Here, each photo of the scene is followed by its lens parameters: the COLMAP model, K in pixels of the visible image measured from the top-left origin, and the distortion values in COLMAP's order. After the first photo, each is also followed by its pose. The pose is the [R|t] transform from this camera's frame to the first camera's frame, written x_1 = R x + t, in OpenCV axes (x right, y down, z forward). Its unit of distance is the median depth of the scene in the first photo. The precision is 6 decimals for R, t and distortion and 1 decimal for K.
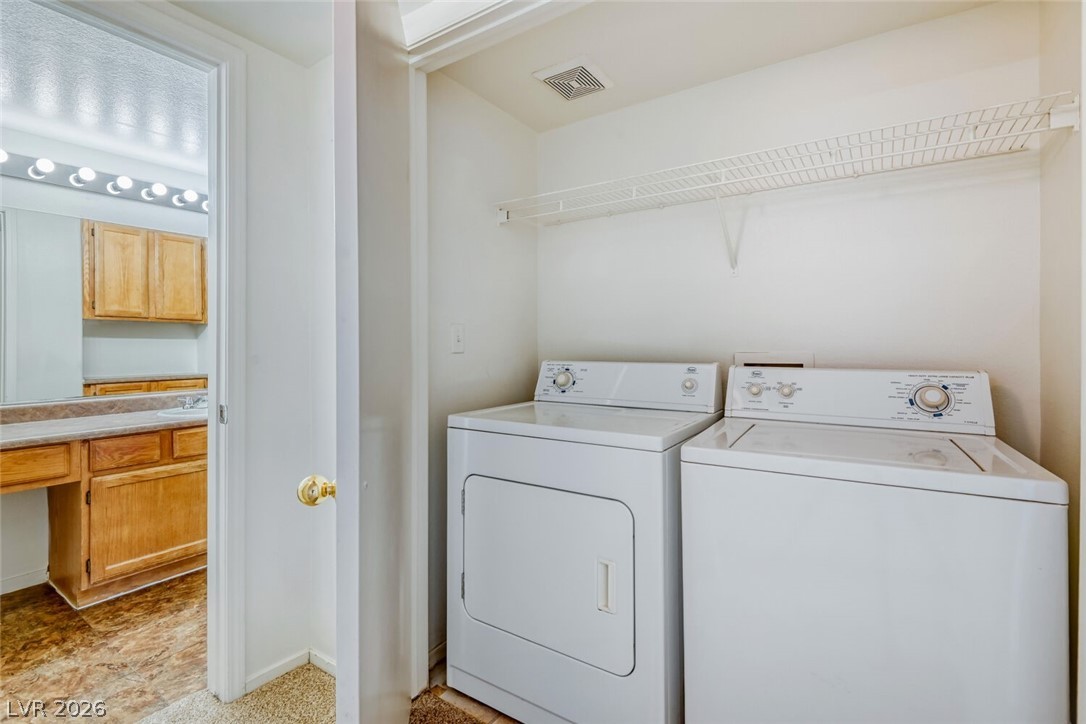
lens RADIAL K [[493.7, 0, 545.1], [0, 493.7, 353.7], [0, 0, 1]] dist [0.018512, -0.010555]
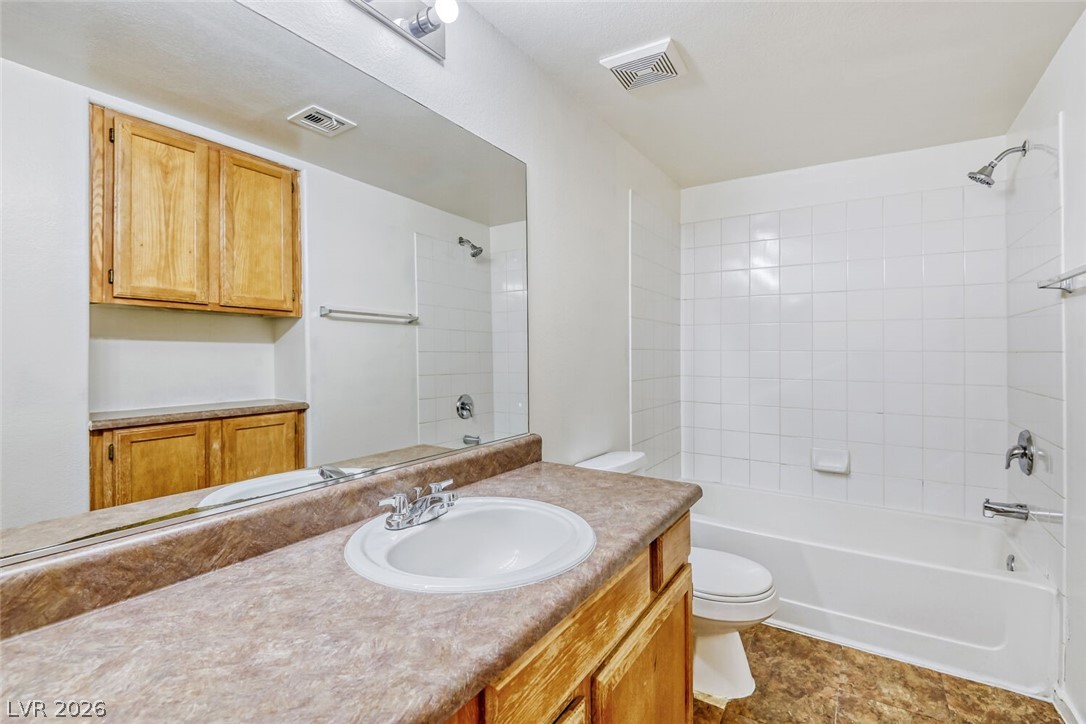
lens RADIAL K [[493.7, 0, 543.1], [0, 493.7, 357.4], [0, 0, 1]] dist [0.018512, -0.010555]
pose [[0.999837, 0.001835, 0.017938, -0.454520], [-0.001659, 0.999951, -0.009795, -0.008727], [-0.017955, 0.009763, 0.999791, 0.462537]]
